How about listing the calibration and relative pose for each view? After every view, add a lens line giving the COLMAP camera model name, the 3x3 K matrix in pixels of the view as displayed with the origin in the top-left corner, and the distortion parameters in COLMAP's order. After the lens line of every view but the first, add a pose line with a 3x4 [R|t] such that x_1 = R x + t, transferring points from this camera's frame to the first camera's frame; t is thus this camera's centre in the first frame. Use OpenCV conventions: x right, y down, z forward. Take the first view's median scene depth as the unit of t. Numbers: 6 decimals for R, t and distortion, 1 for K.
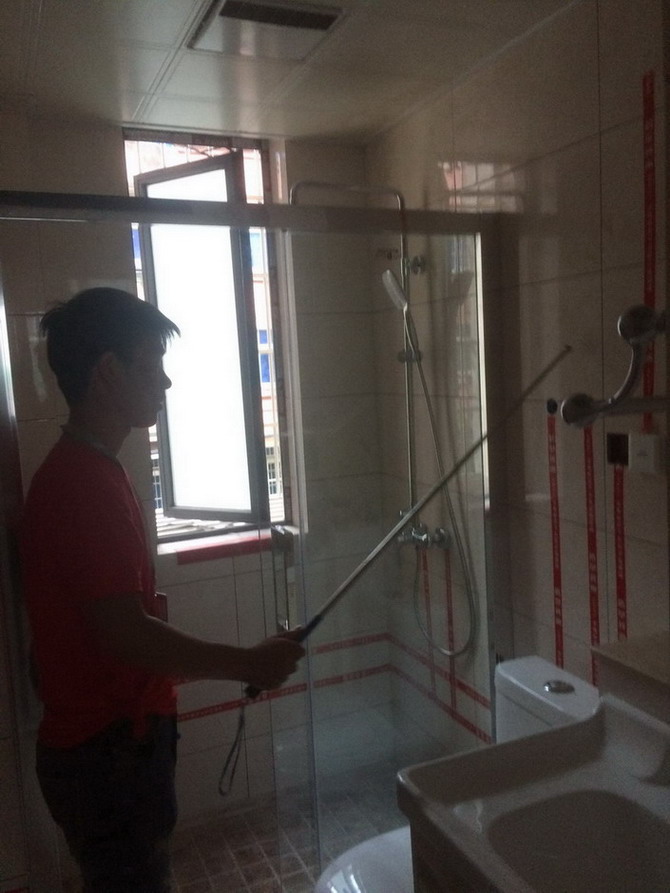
lens RADIAL K [[754.6, 0, 333.6], [0, 754.6, 448.2], [0, 0, 1]] dist [0.016012, 0.002772]
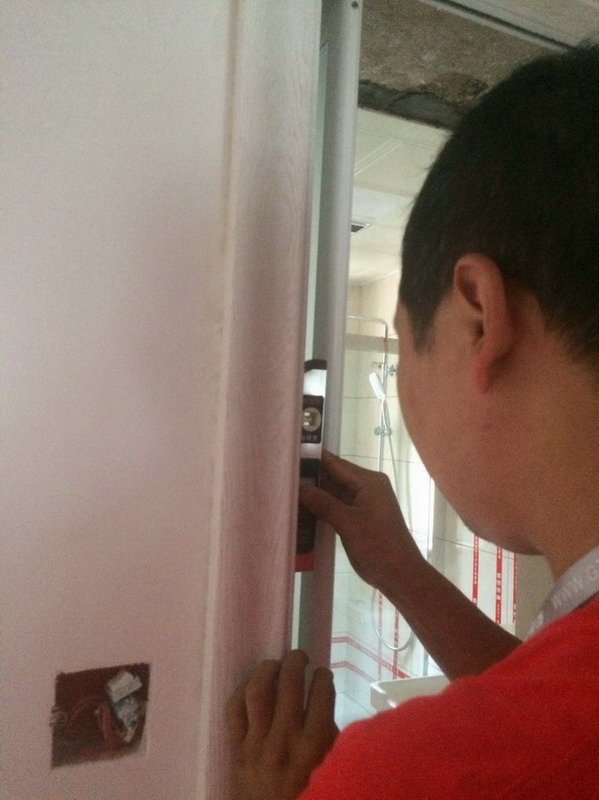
lens RADIAL K [[676.0, 0, 300.1], [0, 676.0, 398.9], [0, 0, 1]] dist [0.016012, 0.002772]
pose [[0.993922, 0.106377, -0.028333, -0.025621], [-0.109952, 0.971942, -0.207941, 0.104510], [0.005418, 0.209793, 0.977731, -0.267443]]
